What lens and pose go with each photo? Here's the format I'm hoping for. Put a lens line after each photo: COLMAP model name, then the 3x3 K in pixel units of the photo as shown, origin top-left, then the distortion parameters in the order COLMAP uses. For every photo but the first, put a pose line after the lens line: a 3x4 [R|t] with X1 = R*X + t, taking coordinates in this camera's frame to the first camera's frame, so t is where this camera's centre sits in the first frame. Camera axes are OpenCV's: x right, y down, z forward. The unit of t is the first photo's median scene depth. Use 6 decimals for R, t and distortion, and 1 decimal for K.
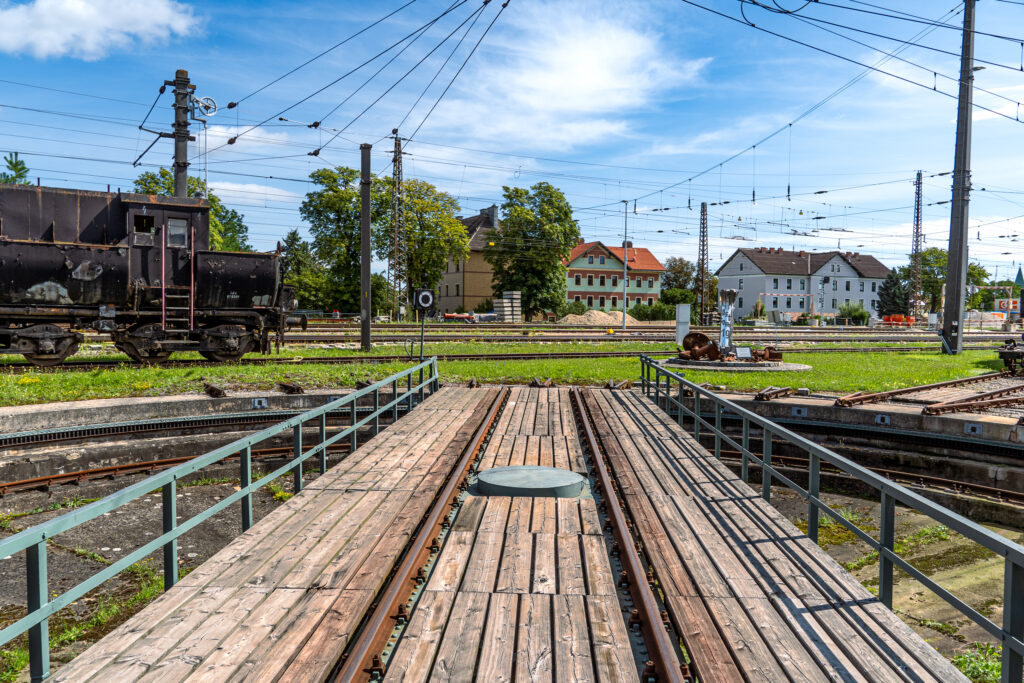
lens RADIAL K [[812.0, 0, 513.4], [0, 812.0, 344.0], [0, 0, 1]] dist [0.001375, -0.000992]
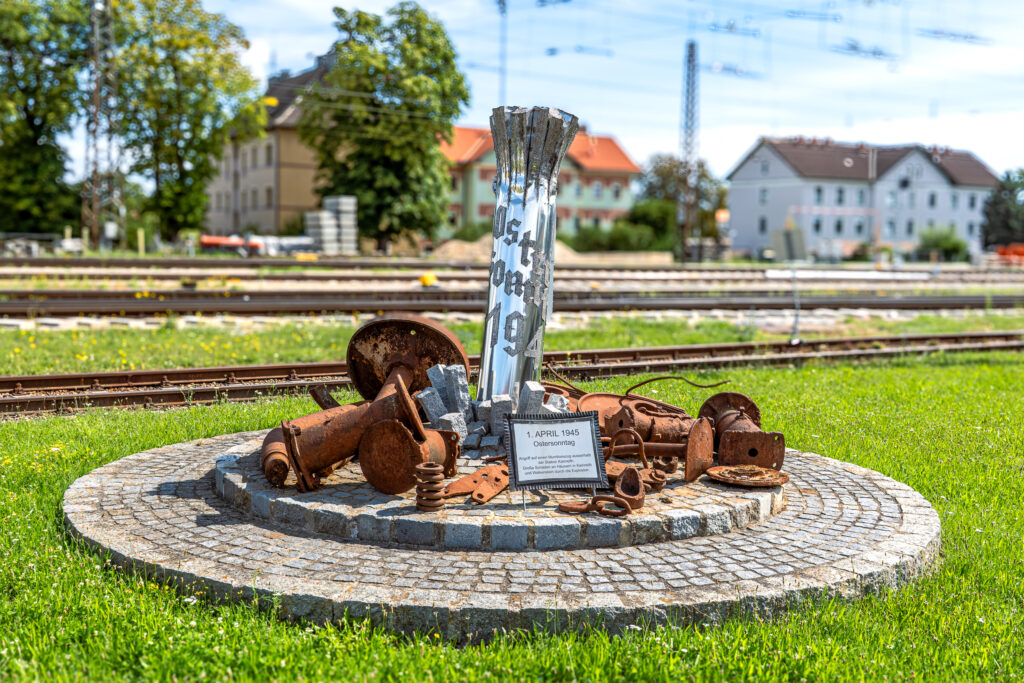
lens RADIAL K [[1172.1, 0, 511.0], [0, 1172.1, 340.6], [0, 0, 1]] dist [0.072203, 0.000000]
pose [[0.998411, 0.003166, 0.056263, 0.062687], [-0.005795, 0.998895, 0.046635, -0.005866], [-0.056053, -0.046887, 0.997326, 0.180984]]
